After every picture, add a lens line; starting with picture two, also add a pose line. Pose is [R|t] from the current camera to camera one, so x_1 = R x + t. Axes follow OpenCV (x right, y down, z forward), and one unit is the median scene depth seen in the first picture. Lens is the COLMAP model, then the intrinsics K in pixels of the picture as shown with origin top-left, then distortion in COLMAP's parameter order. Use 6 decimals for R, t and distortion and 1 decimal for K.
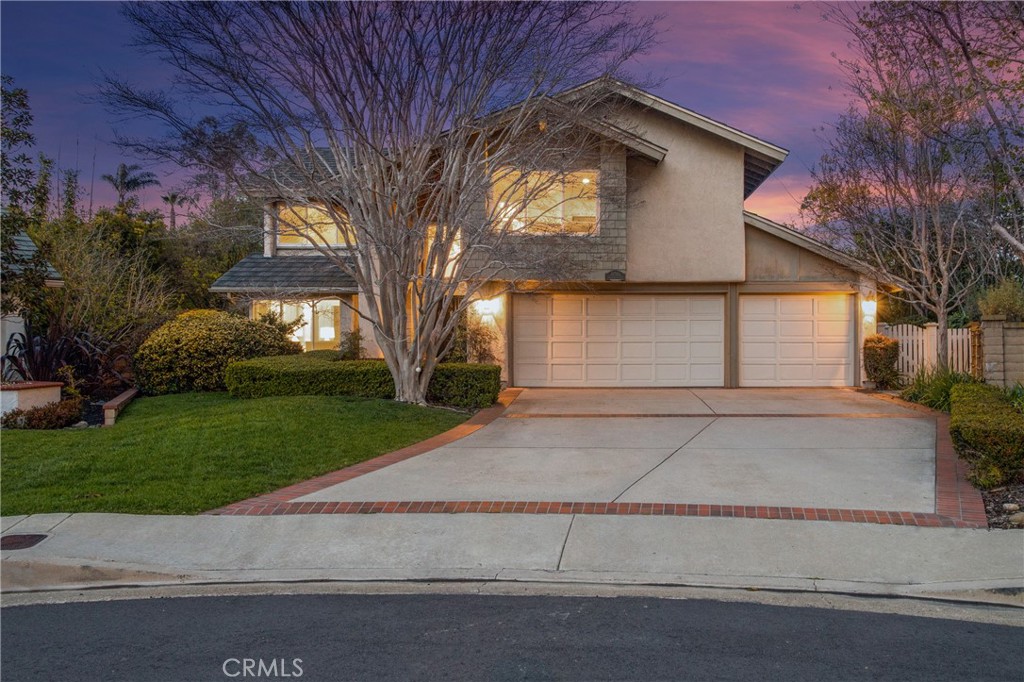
lens RADIAL K [[891.3, 0, 512.0], [0, 891.3, 341.0], [0, 0, 1]] dist [0.004007, 0.010930]
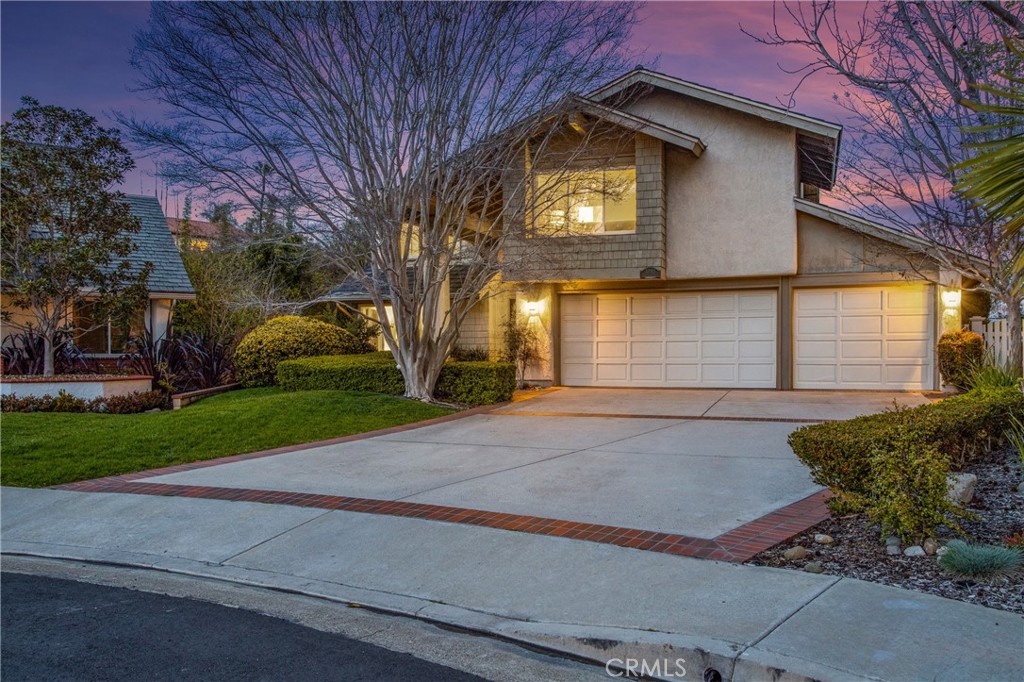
lens RADIAL K [[797.4, 0, 512.0], [0, 797.4, 362.3], [0, 0, 1]] dist [0.000924, 0.006876]
pose [[0.933499, 0.002060, -0.358575, 0.283124], [0.004277, 0.999848, 0.016881, 0.008859], [0.358555, -0.017292, 0.933348, 0.127126]]
